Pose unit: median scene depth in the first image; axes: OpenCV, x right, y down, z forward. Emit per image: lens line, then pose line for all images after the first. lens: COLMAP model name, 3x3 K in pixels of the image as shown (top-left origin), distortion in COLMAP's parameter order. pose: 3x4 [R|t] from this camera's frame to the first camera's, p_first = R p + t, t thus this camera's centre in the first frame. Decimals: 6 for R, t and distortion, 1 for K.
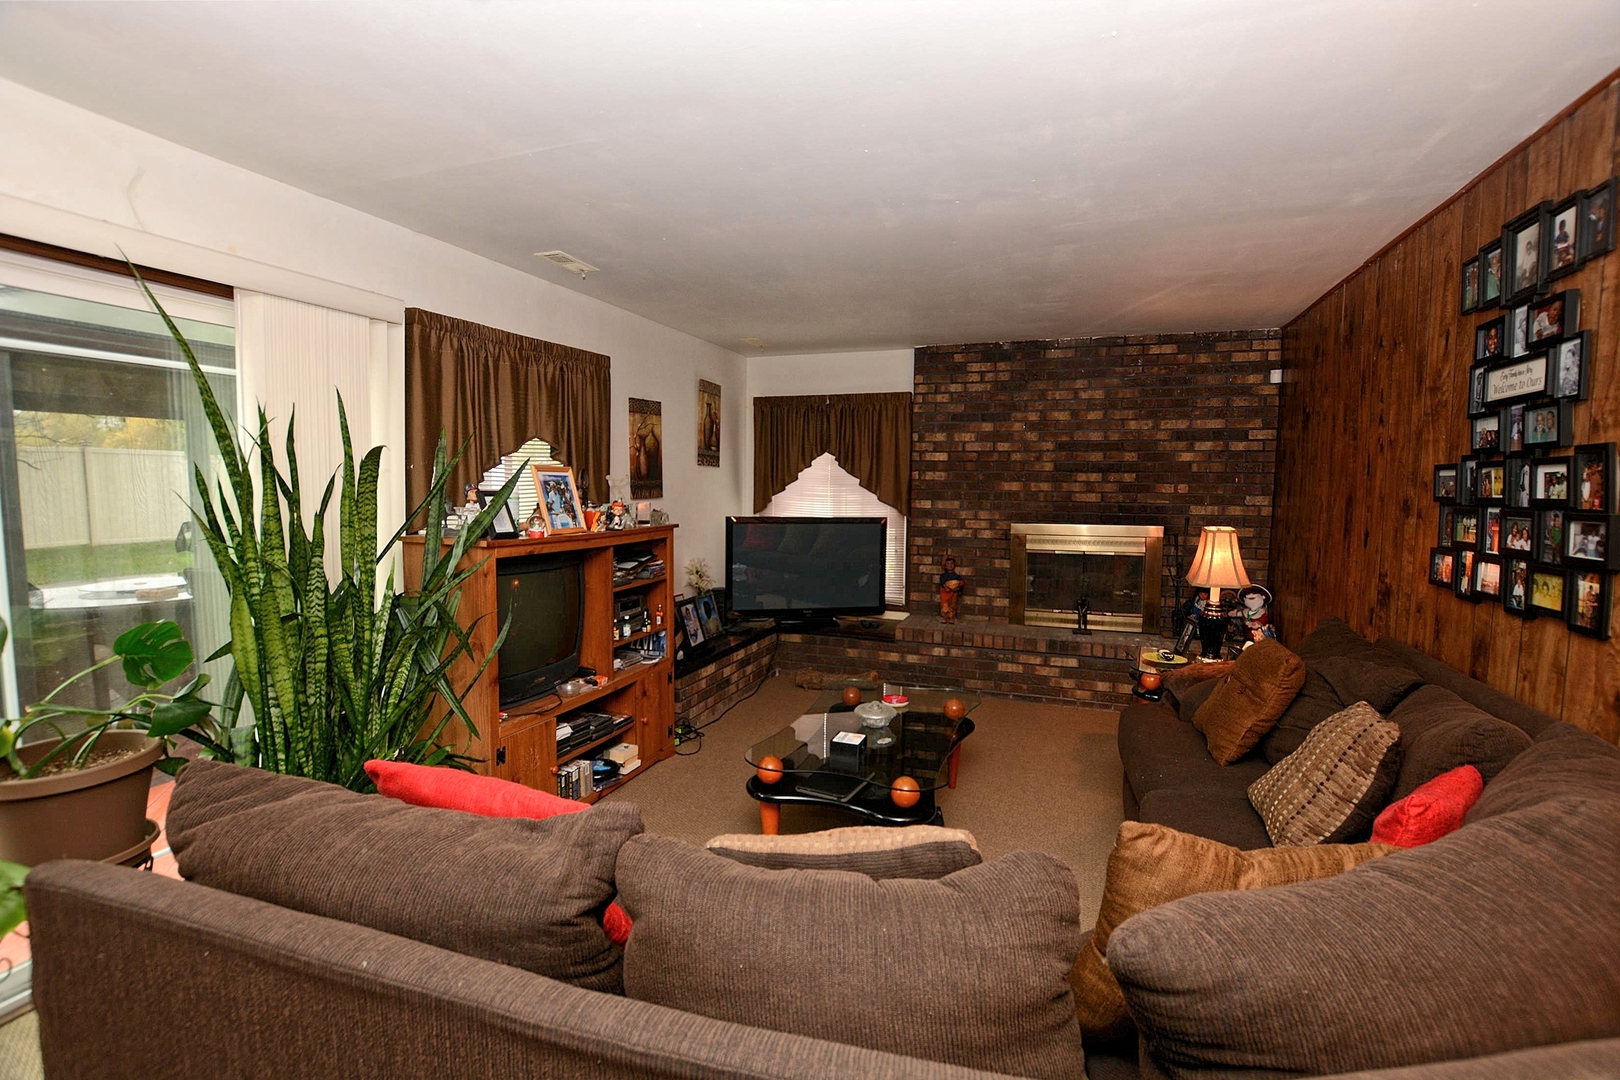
lens RADIAL K [[705.2, 0, 823.2], [0, 705.2, 532.0], [0, 0, 1]] dist [-0.026443, 0.001155]
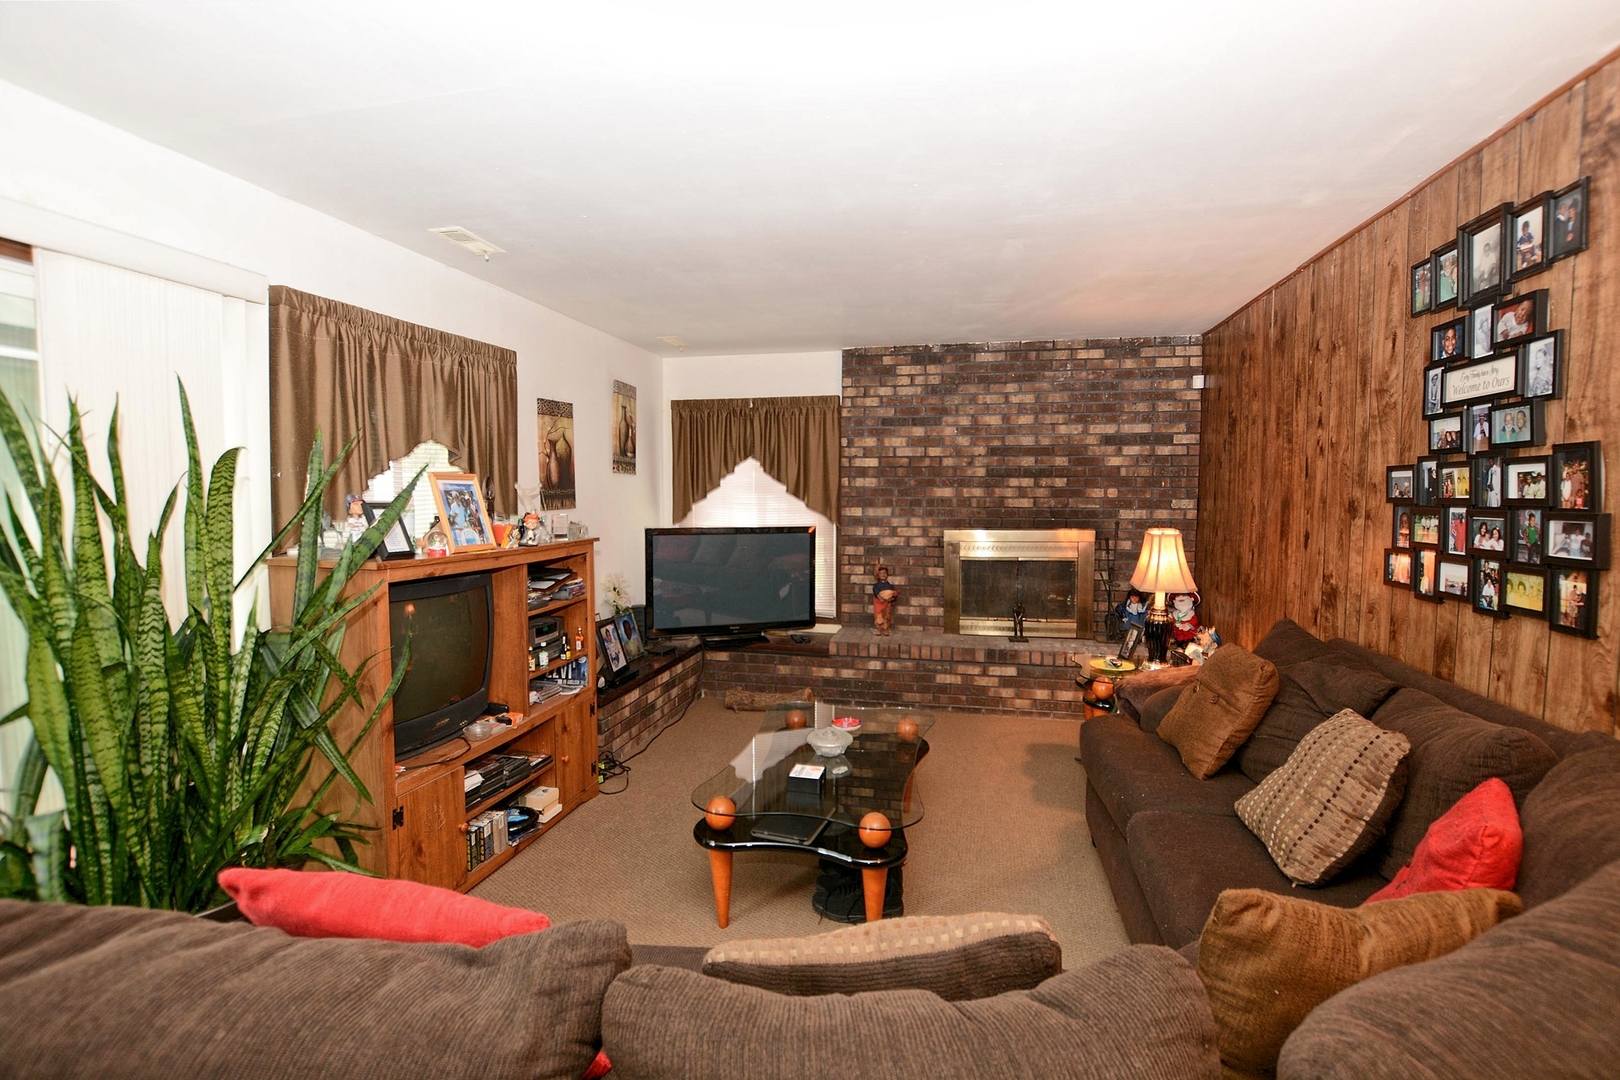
lens RADIAL K [[705.2, 0, 817.9], [0, 705.2, 532.6], [0, 0, 1]] dist [-0.026443, 0.001155]
pose [[0.991364, -0.016660, 0.130077, -0.046322], [0.018033, 0.999793, -0.009386, -0.003879], [-0.129894, 0.011651, 0.991459, 0.074074]]
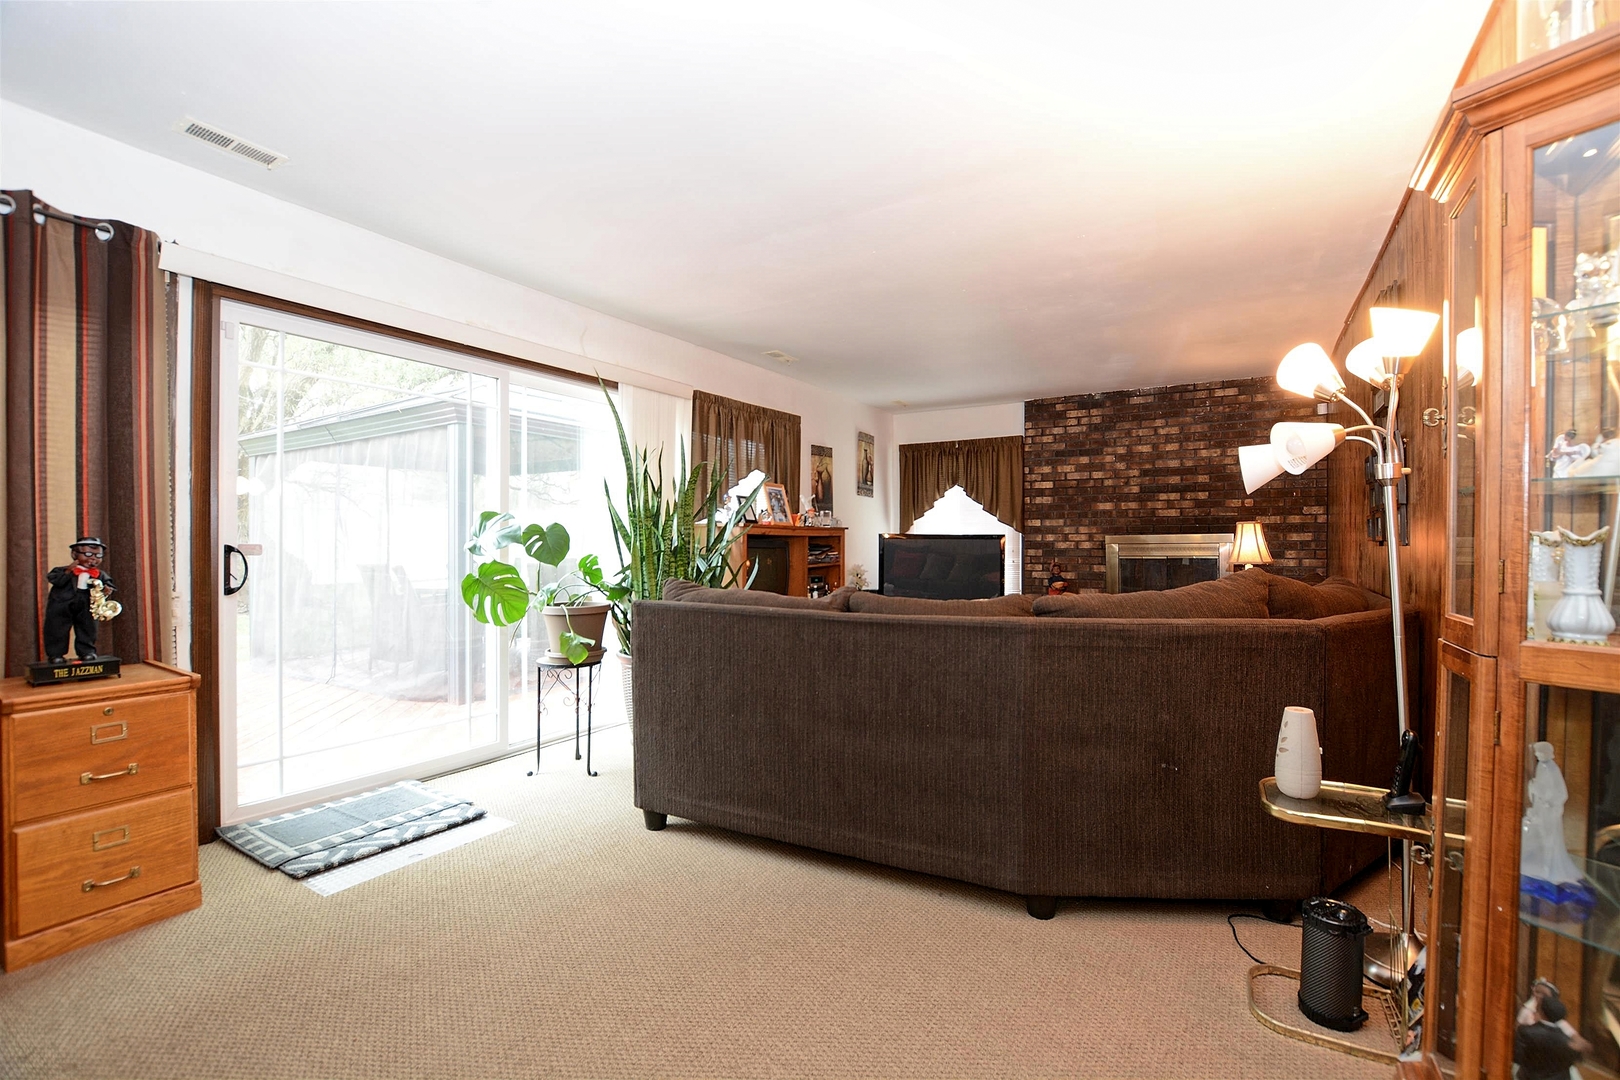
lens RADIAL K [[705.2, 0, 820.5], [0, 705.2, 532.3], [0, 0, 1]] dist [-0.026443, 0.001155]
pose [[0.979190, -0.011363, -0.202629, 0.032830], [-0.006367, 0.996220, -0.086634, 0.127825], [0.202847, 0.086122, 0.975416, -0.434856]]
